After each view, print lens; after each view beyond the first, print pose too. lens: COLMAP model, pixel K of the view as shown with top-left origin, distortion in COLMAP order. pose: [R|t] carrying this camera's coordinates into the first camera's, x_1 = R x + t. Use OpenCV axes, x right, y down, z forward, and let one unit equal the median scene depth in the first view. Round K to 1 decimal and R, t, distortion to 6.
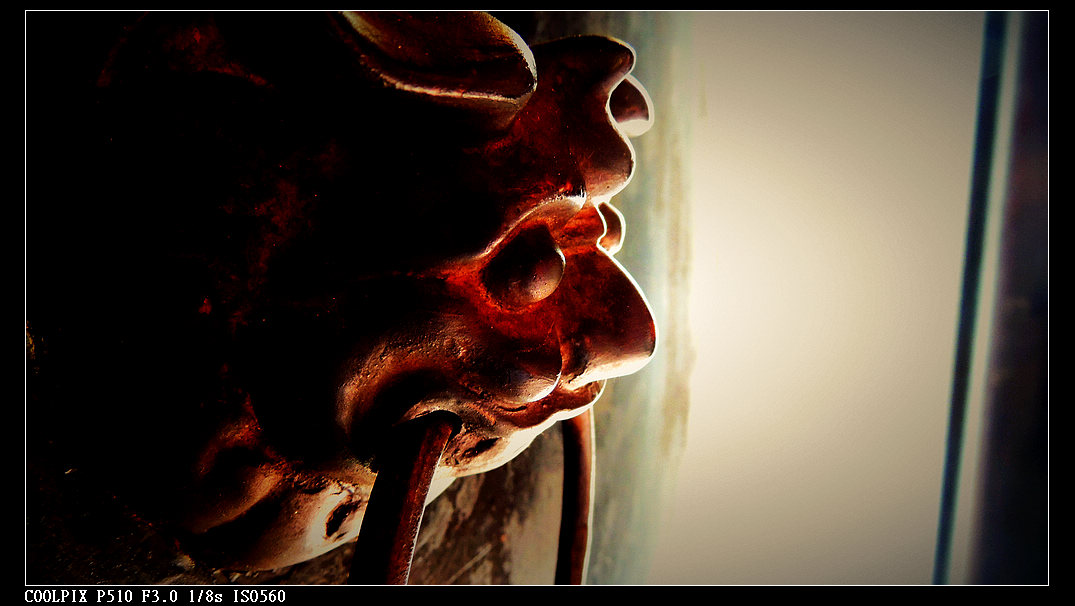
lens RADIAL K [[732.8, 0, 538.3], [0, 732.8, 303.5], [0, 0, 1]] dist [-0.001516, 0.001423]
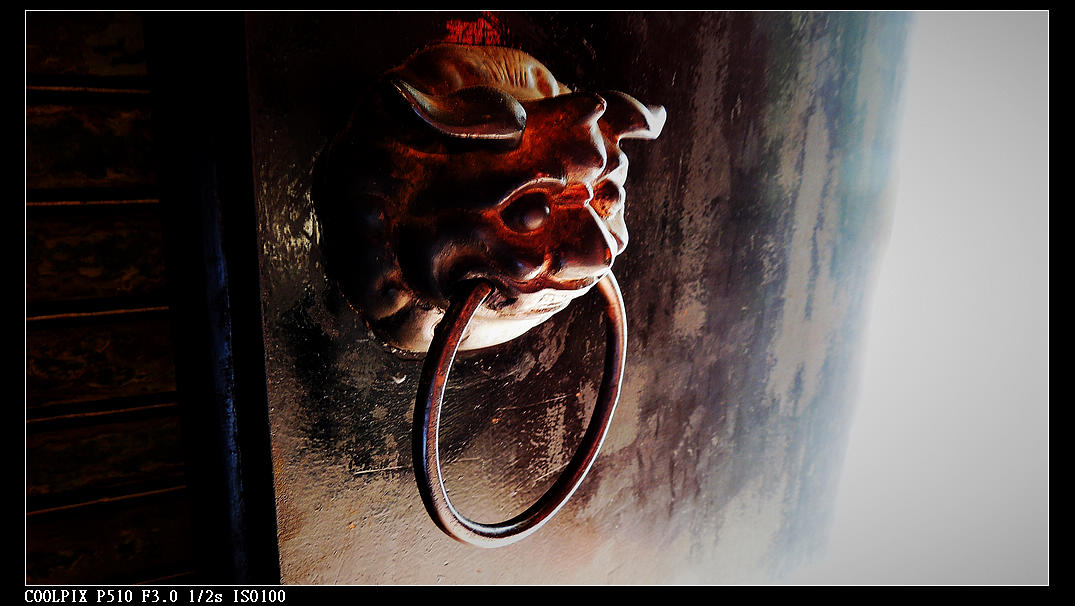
lens RADIAL K [[732.8, 0, 536.9], [0, 732.8, 302.5], [0, 0, 1]] dist [-0.001516, 0.001423]
pose [[0.939491, 0.128233, -0.317669, 0.685840], [-0.104661, 0.990403, 0.090265, 0.011176], [0.326195, -0.051555, 0.943896, -0.922243]]
